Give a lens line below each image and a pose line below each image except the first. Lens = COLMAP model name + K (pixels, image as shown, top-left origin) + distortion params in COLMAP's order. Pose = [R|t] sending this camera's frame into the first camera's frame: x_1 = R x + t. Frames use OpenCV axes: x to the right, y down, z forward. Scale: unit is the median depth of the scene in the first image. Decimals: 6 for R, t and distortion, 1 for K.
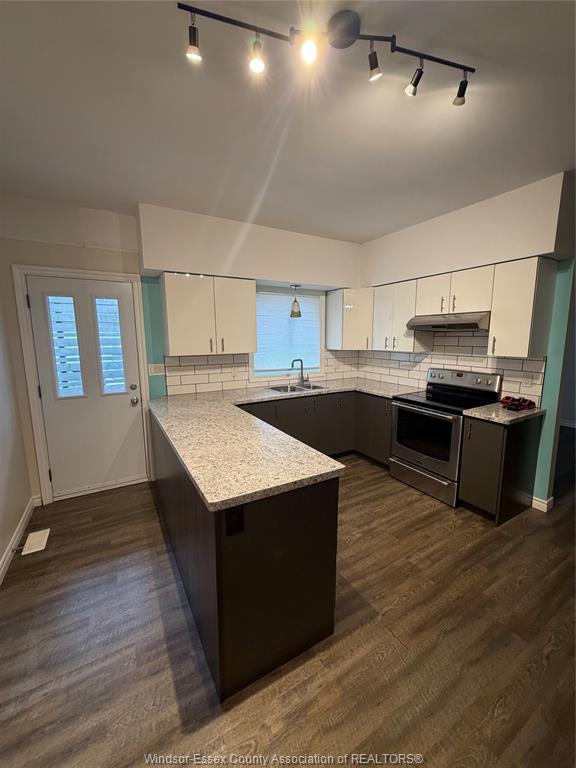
lens RADIAL K [[308.1, 0, 288.3], [0, 308.1, 380.5], [0, 0, 1]] dist [0.001676, 0.000514]
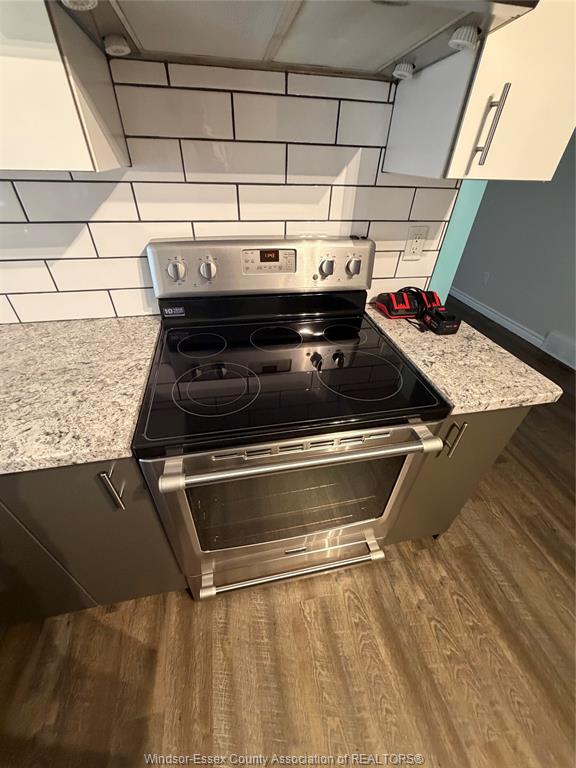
lens RADIAL K [[308.1, 0, 289.6], [0, 308.1, 380.5], [0, 0, 1]] dist [0.001676, 0.000514]
pose [[0.314385, -0.555404, 0.769862, 0.269968], [0.105400, 0.826391, 0.553144, -0.091224], [-0.943426, -0.092757, 0.318345, 0.941224]]
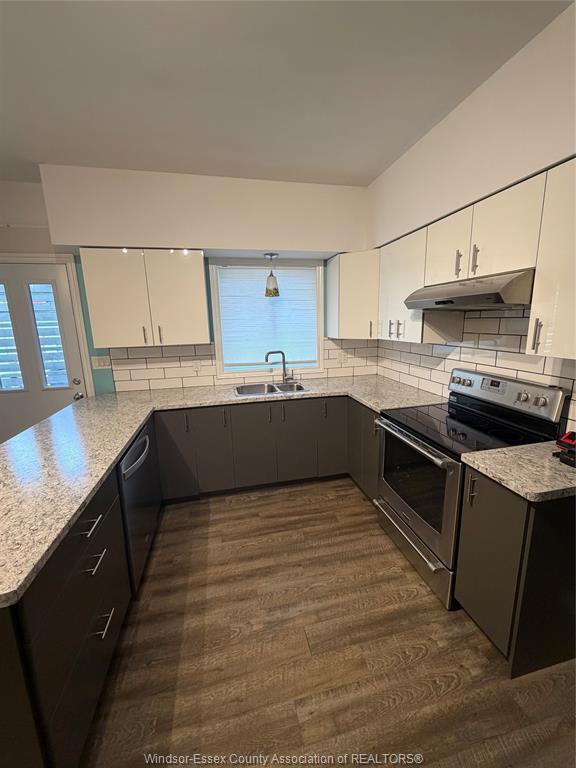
lens RADIAL K [[308.1, 0, 288.2], [0, 308.1, 380.3], [0, 0, 1]] dist [0.001676, 0.000514]
pose [[0.953698, 0.040191, -0.298070, 0.382518], [-0.024024, 0.998044, 0.057708, -0.052821], [0.299806, -0.047875, 0.952798, 0.341392]]
